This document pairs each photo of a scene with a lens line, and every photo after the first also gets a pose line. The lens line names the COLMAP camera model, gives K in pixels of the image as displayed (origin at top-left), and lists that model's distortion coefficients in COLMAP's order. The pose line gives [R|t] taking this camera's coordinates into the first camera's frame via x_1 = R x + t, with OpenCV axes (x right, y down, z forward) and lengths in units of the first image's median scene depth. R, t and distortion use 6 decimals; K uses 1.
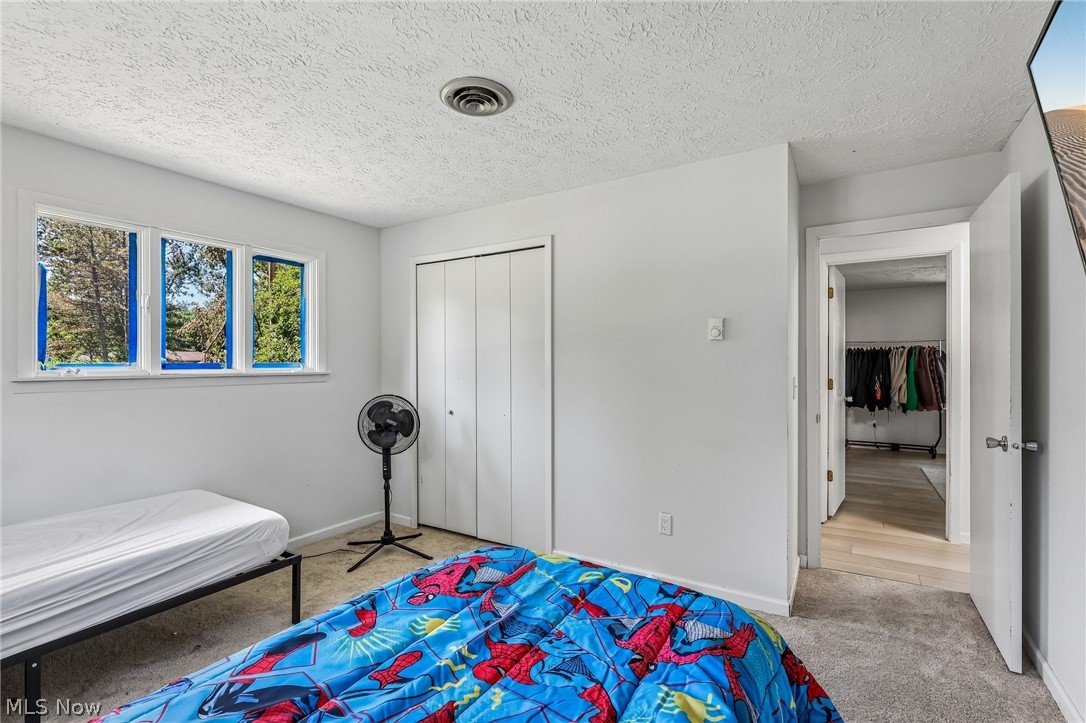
lens RADIAL K [[499.8, 0, 543.0], [0, 499.8, 361.5], [0, 0, 1]] dist [0.002027, -0.000544]
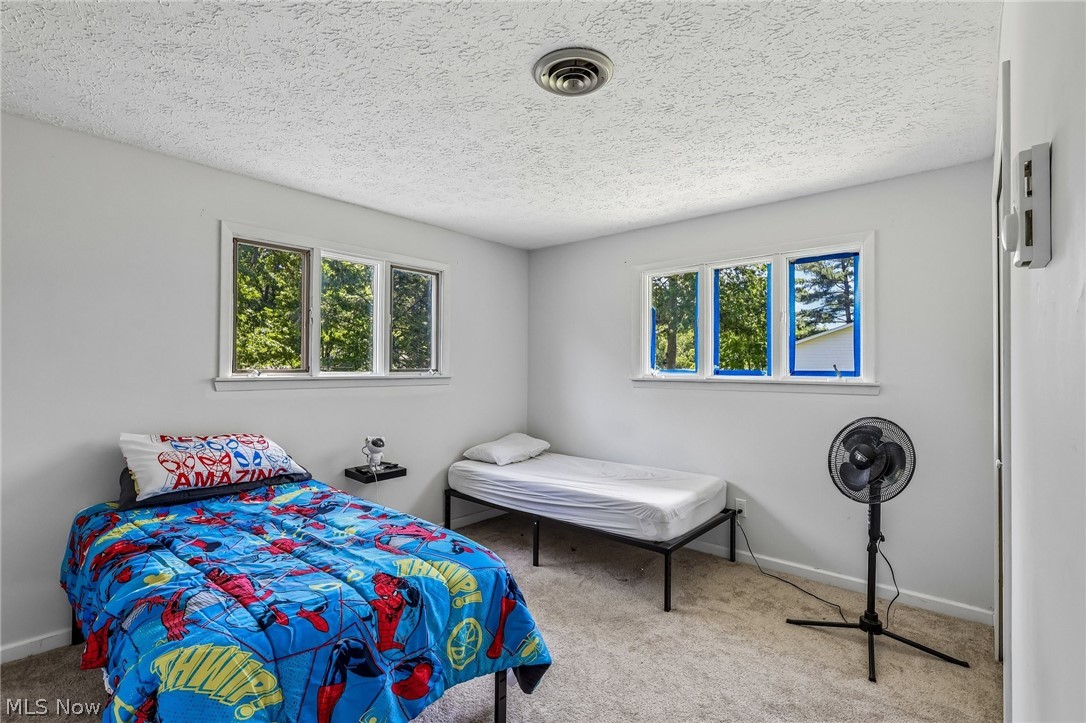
lens RADIAL K [[499.8, 0, 543.0], [0, 499.8, 361.5], [0, 0, 1]] dist [0.002027, -0.000544]
pose [[-0.154156, -0.011373, -0.987981, 1.037235], [-0.003268, 0.999934, -0.011000, -0.005367], [0.988041, 0.001533, -0.154183, 1.499562]]
